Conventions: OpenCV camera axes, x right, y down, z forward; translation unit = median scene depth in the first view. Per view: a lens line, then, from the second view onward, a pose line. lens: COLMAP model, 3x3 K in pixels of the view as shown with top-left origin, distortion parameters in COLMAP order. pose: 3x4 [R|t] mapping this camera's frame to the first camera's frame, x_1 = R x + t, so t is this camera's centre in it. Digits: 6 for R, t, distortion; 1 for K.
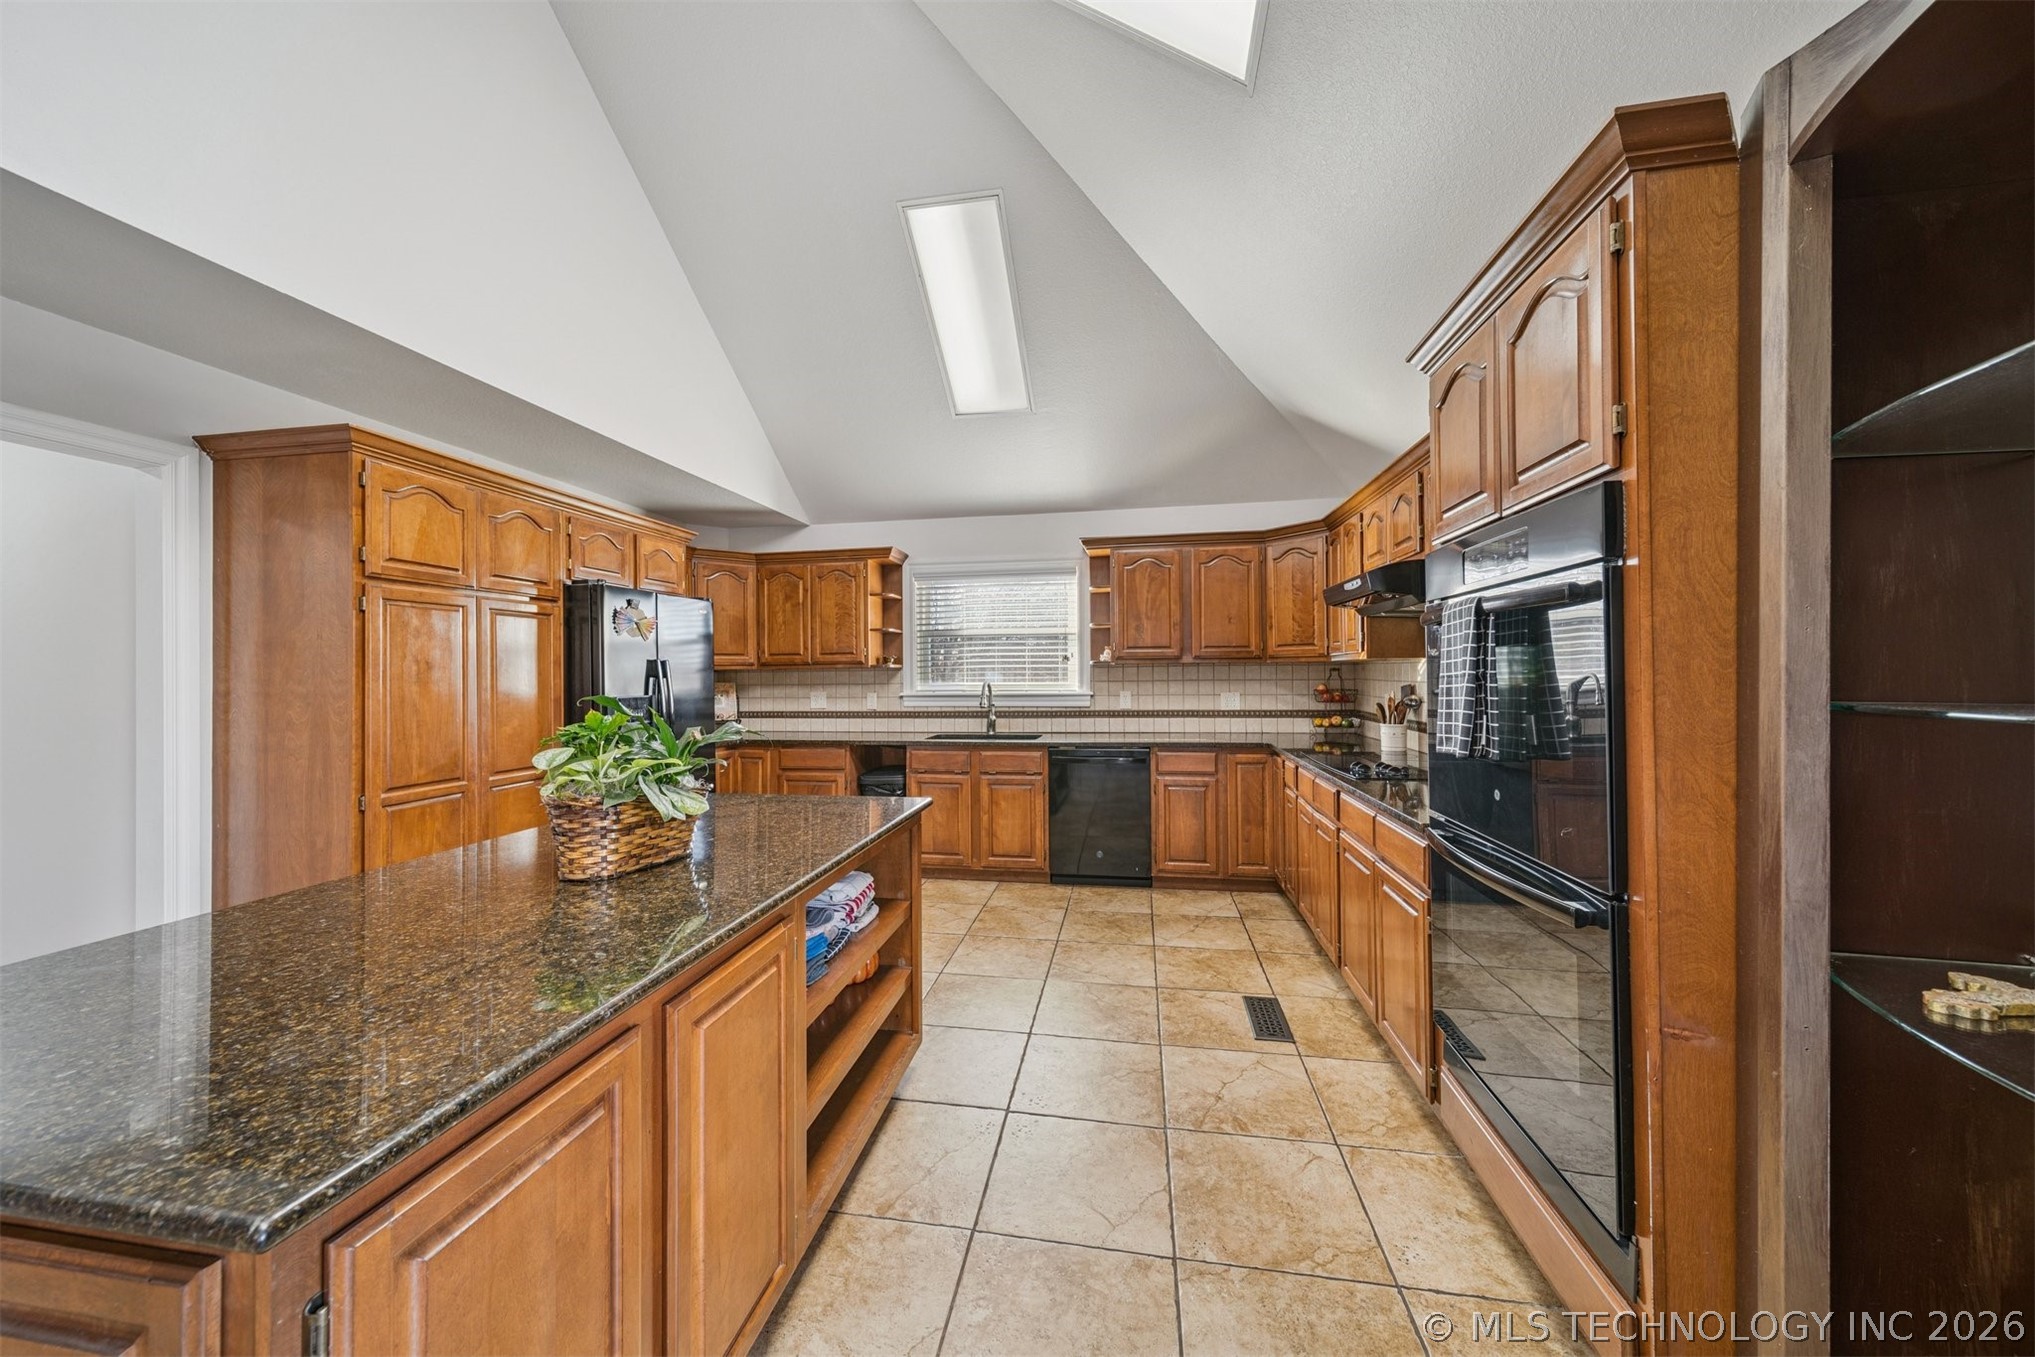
lens RADIAL K [[719.4, 0, 1009.2], [0, 719.4, 673.8], [0, 0, 1]] dist [0.002140, -0.000055]
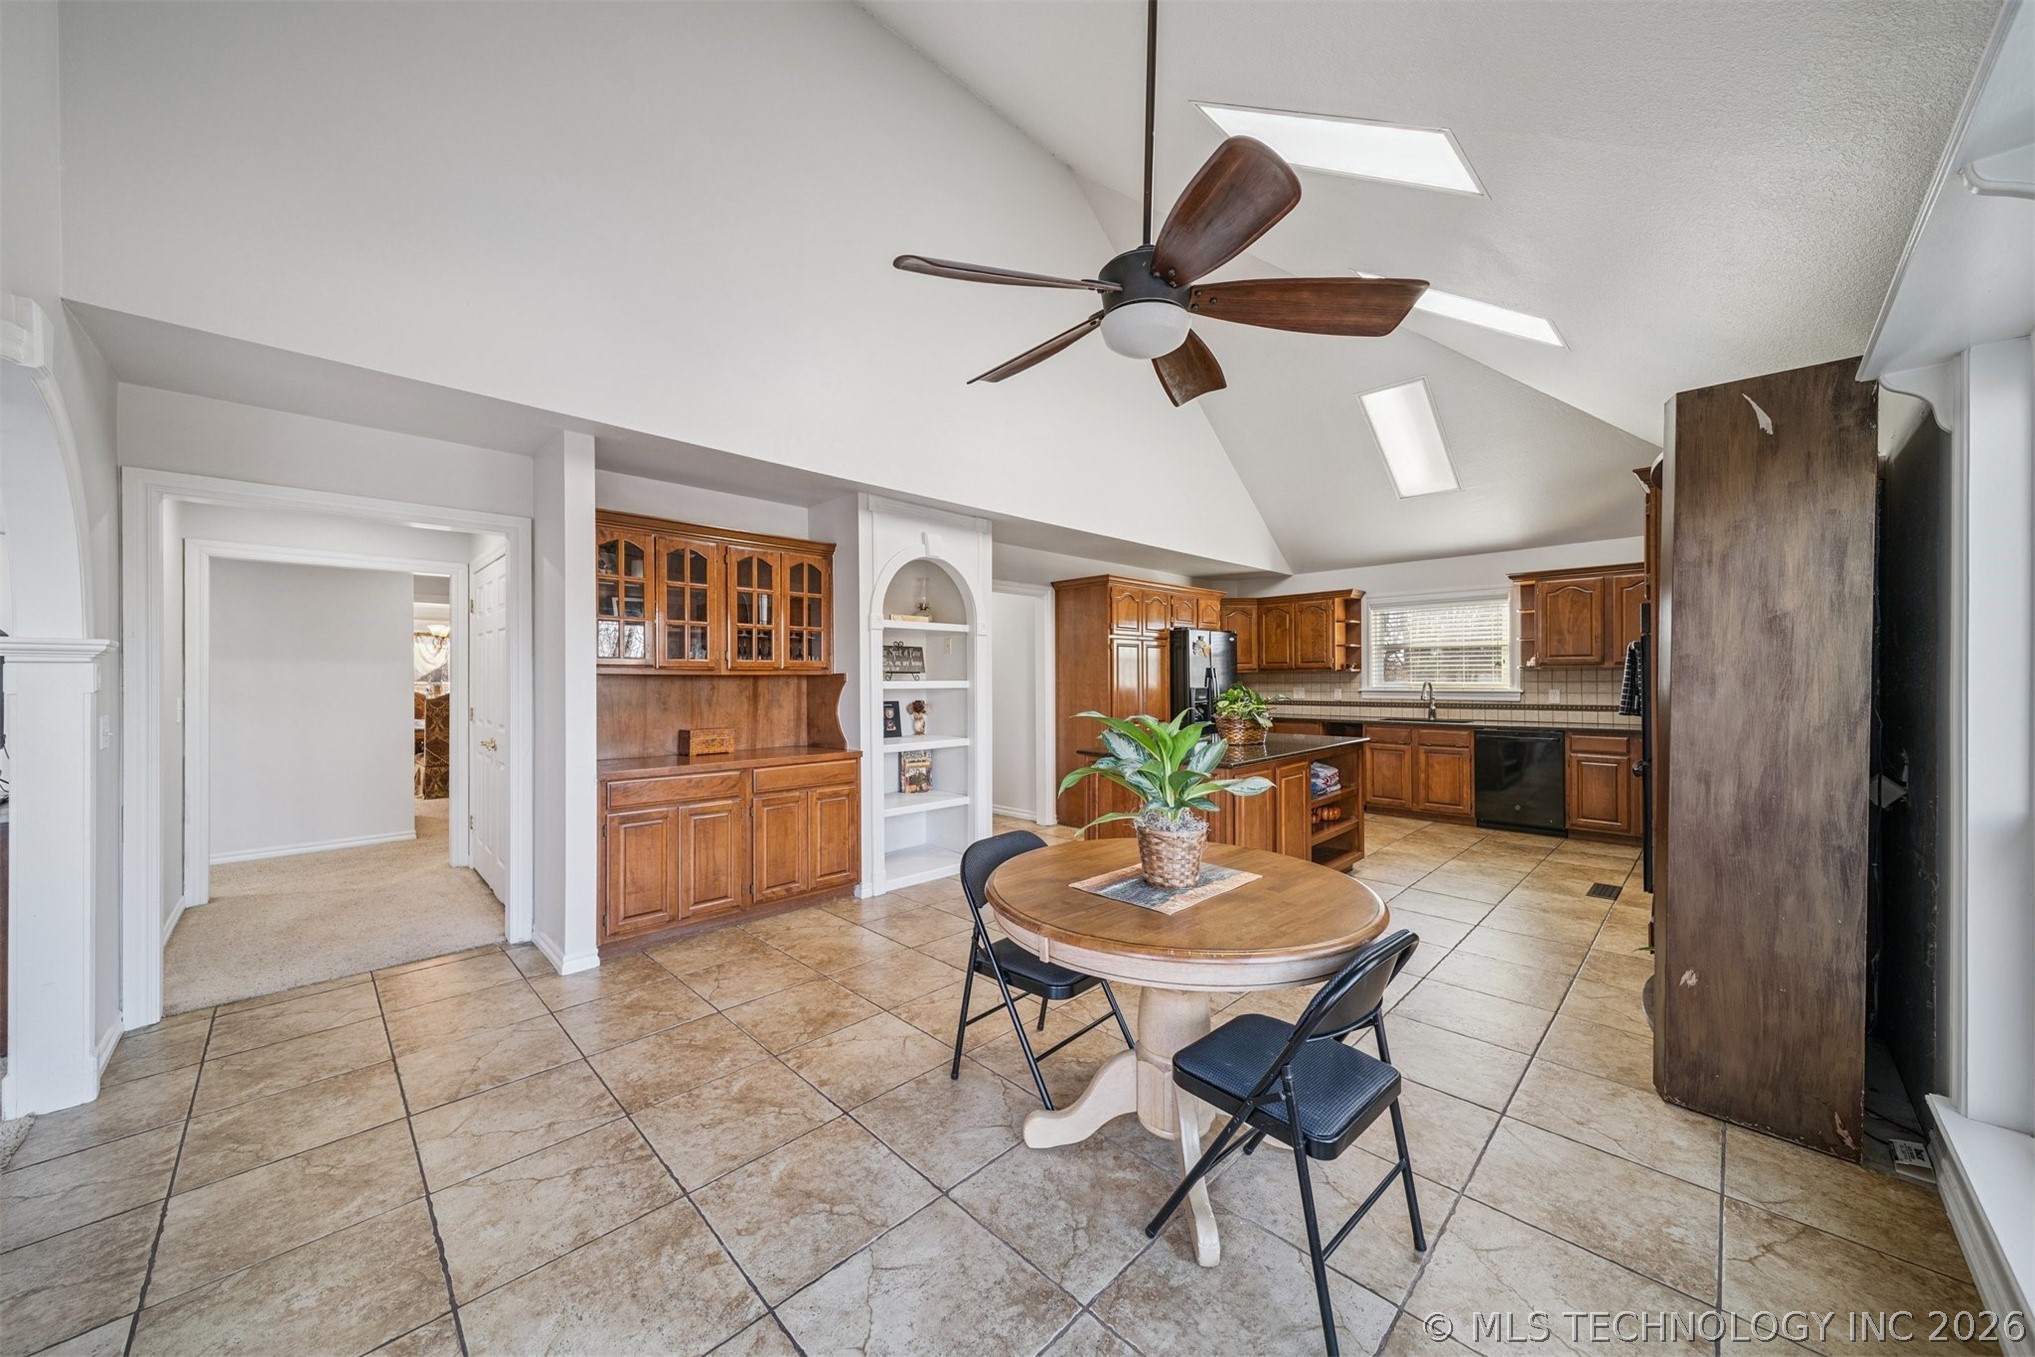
lens RADIAL K [[719.4, 0, 1002.5], [0, 719.4, 679.3], [0, 0, 1]] dist [0.002140, -0.000055]
pose [[0.811685, 0.004751, -0.584076, 0.121953], [-0.001126, 0.999978, 0.006569, -0.001515], [0.584095, -0.004674, 0.811672, -0.644232]]
